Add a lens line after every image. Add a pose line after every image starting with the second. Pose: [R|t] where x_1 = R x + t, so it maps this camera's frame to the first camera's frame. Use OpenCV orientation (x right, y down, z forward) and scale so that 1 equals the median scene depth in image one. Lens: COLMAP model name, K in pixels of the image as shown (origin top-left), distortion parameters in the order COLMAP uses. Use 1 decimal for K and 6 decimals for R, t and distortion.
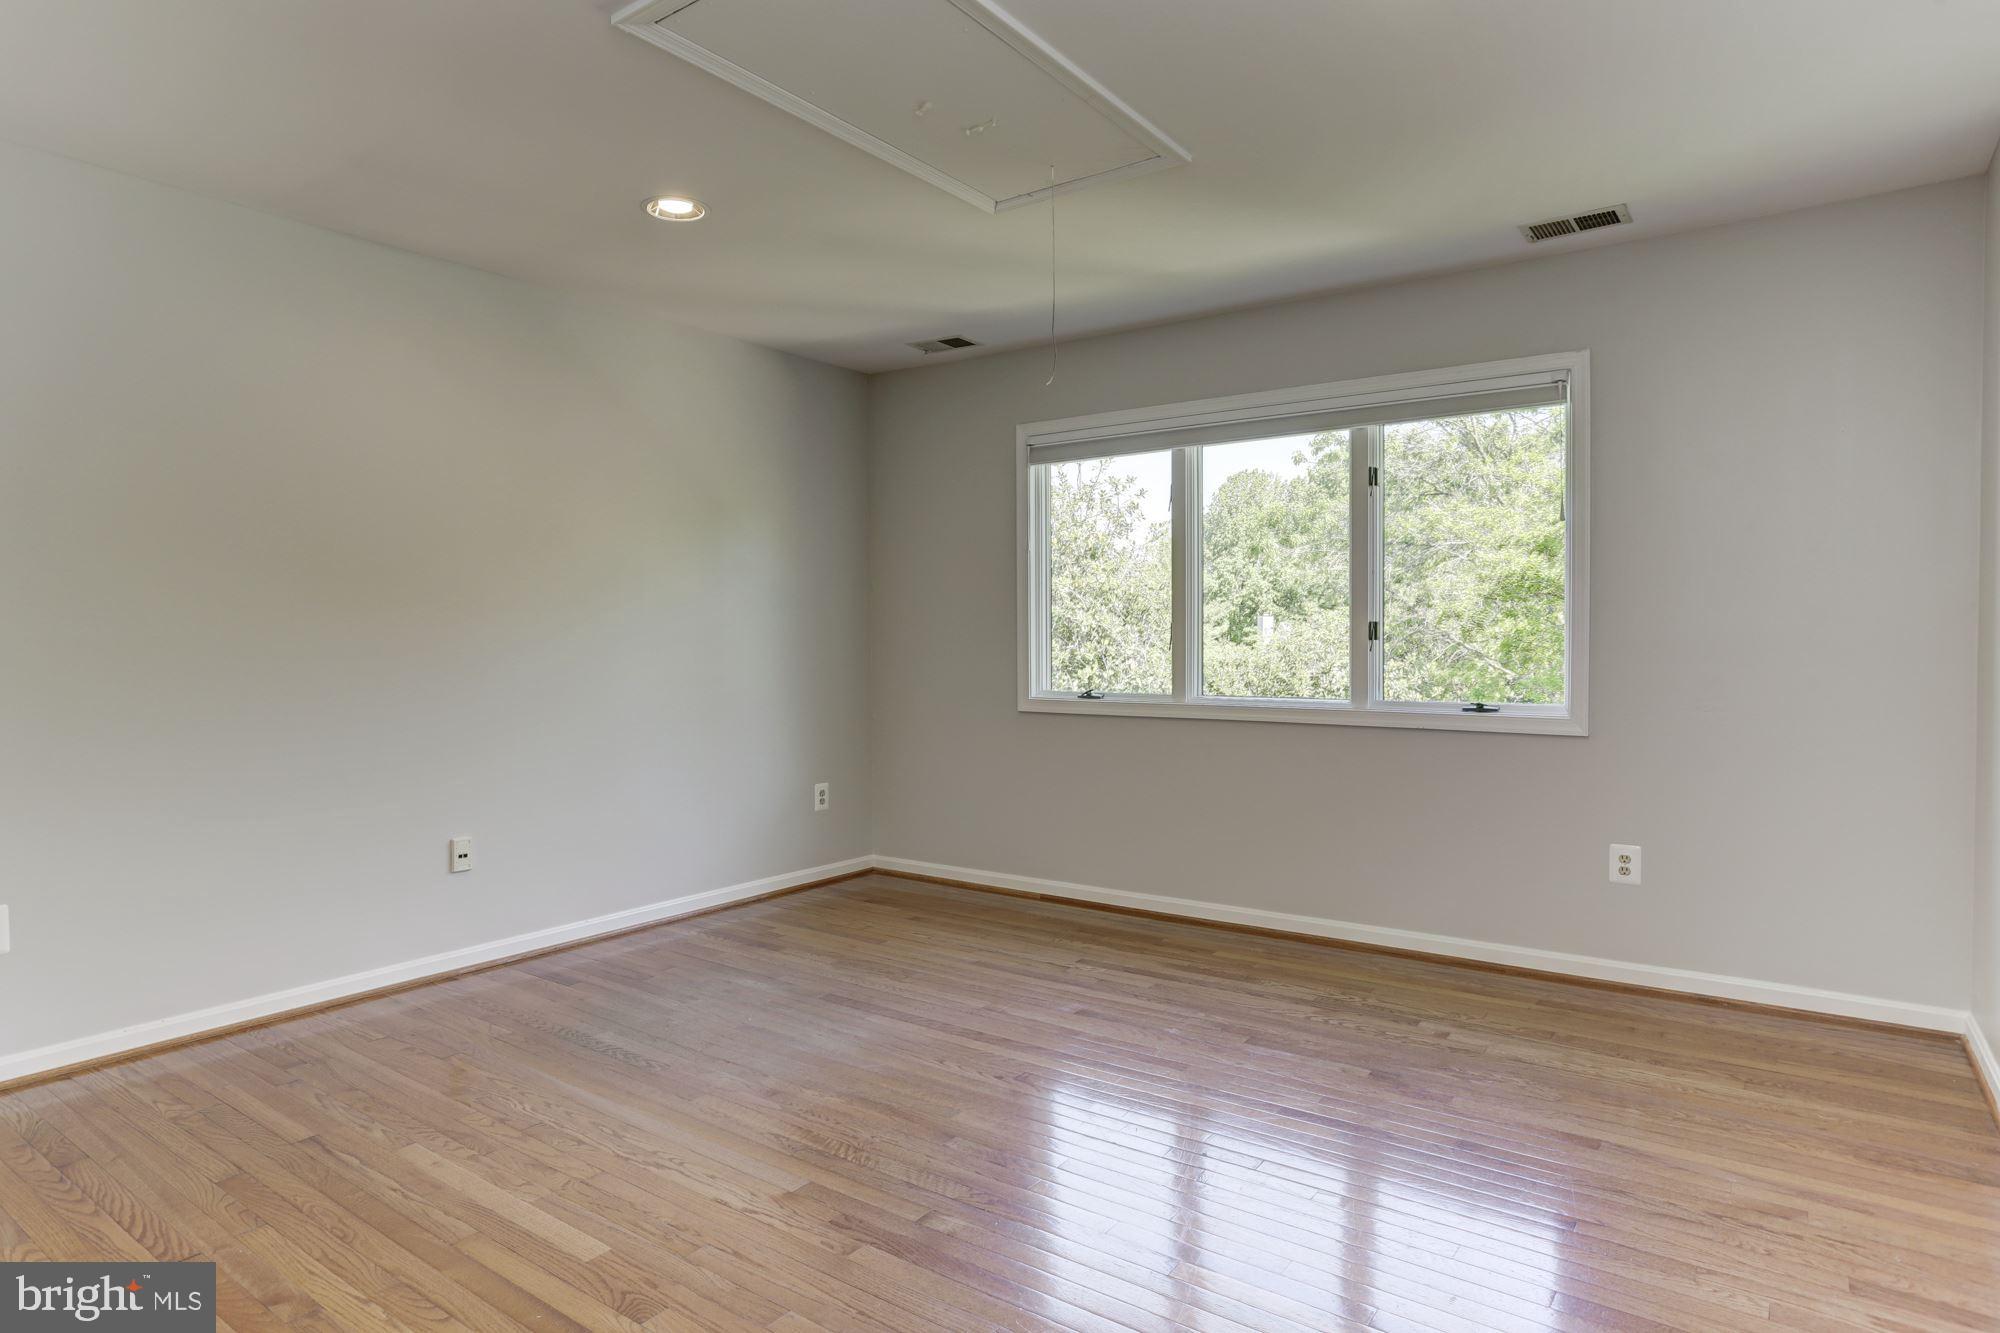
lens RADIAL K [[1119.8, 0, 1003.3], [0, 1119.8, 659.1], [0, 0, 1]] dist [0.002050, -0.001095]
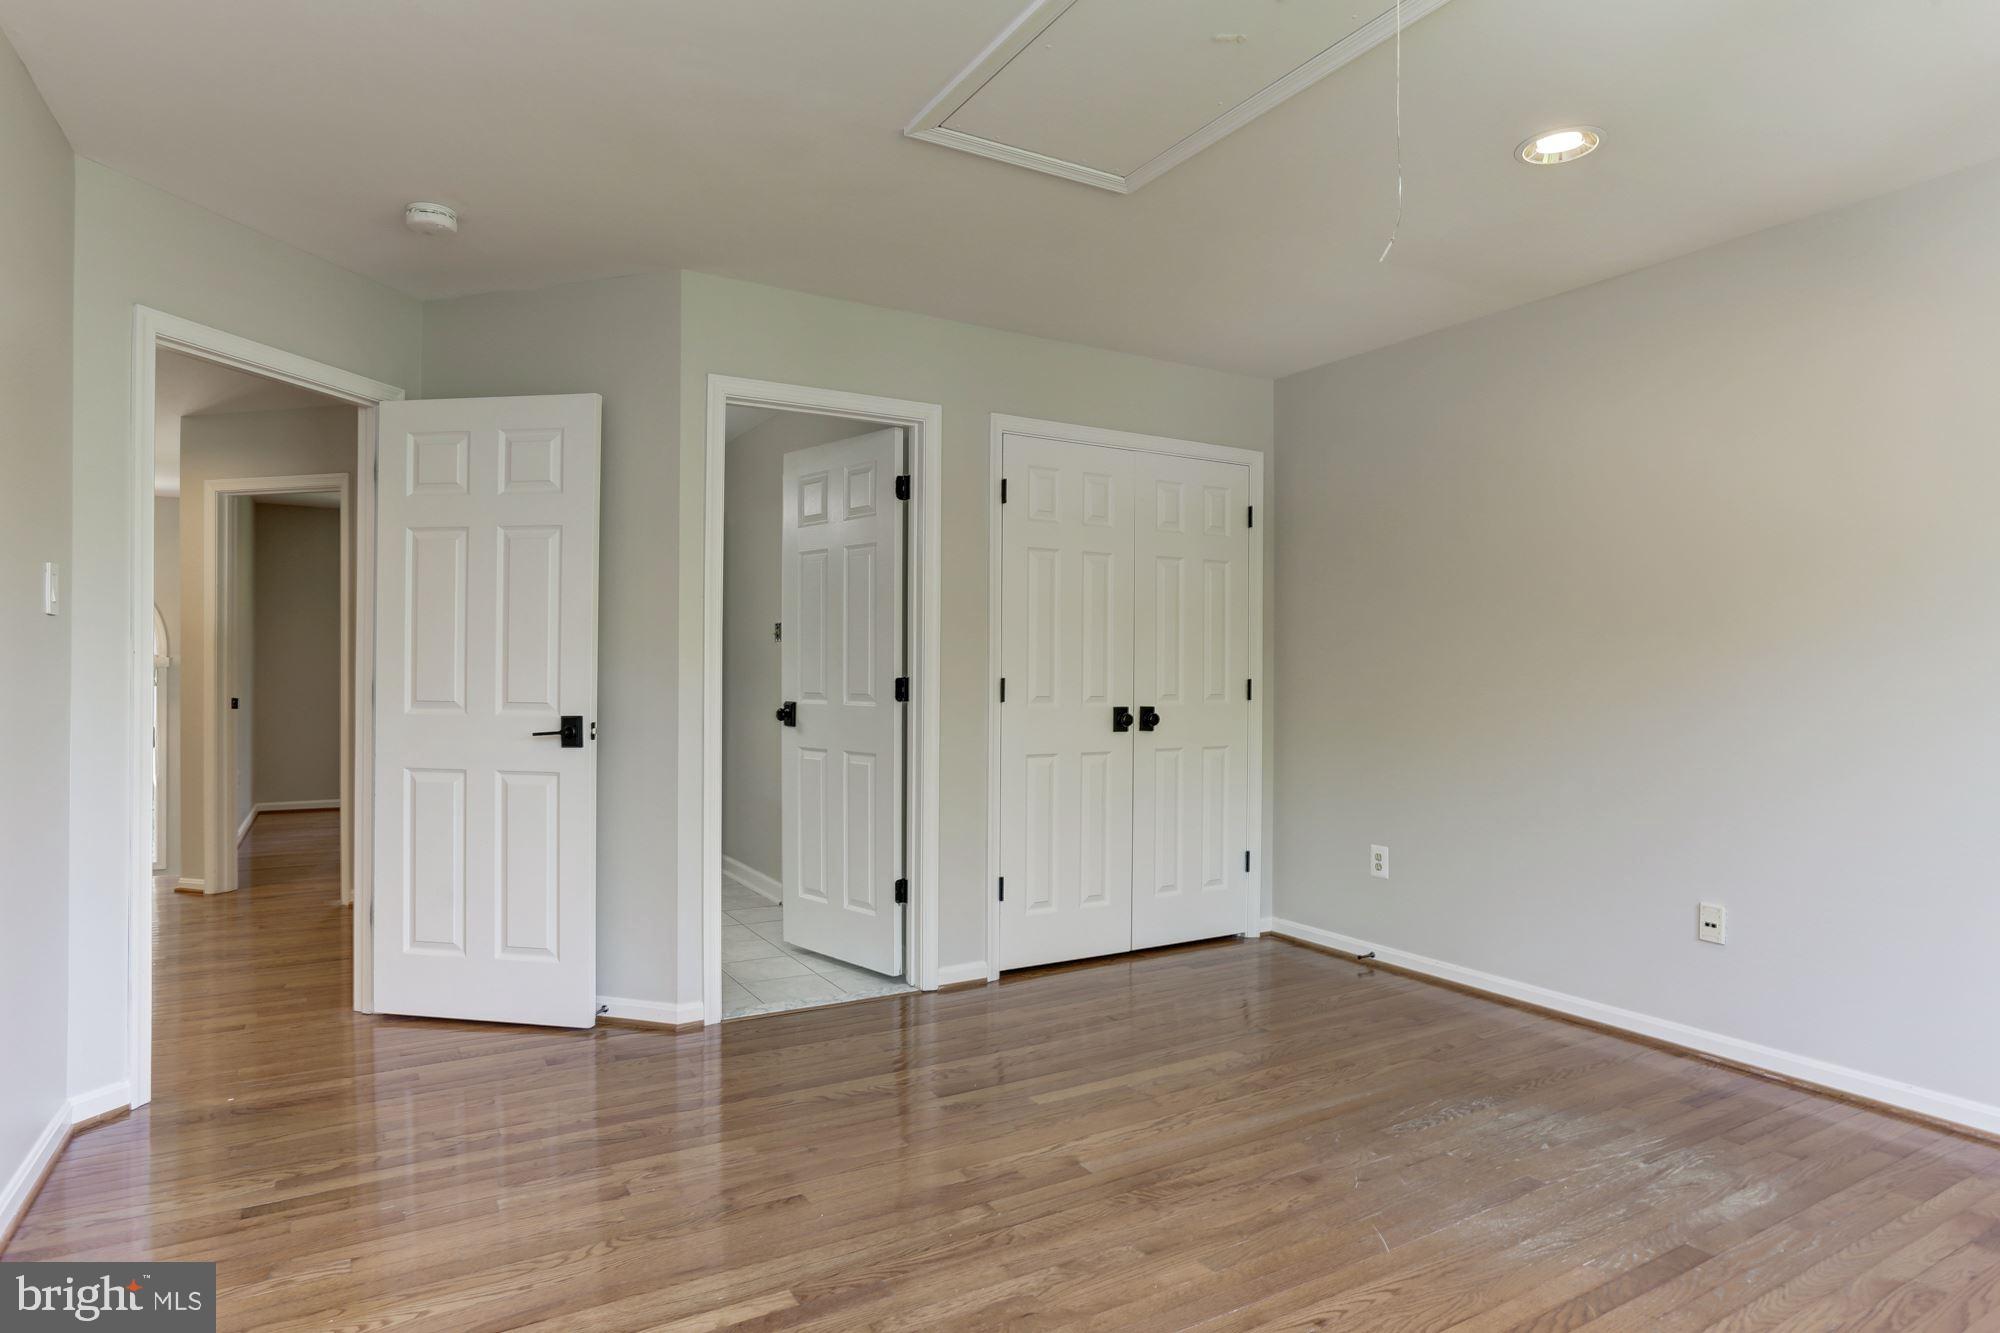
lens RADIAL K [[1119.8, 0, 1004.6], [0, 1119.8, 667.0], [0, 0, 1]] dist [0.002050, -0.001095]
pose [[-0.403497, -0.000647, -0.914981, 0.653401], [-0.014594, 0.999877, 0.005729, -0.029045], [0.914865, 0.015665, -0.403457, 1.011692]]
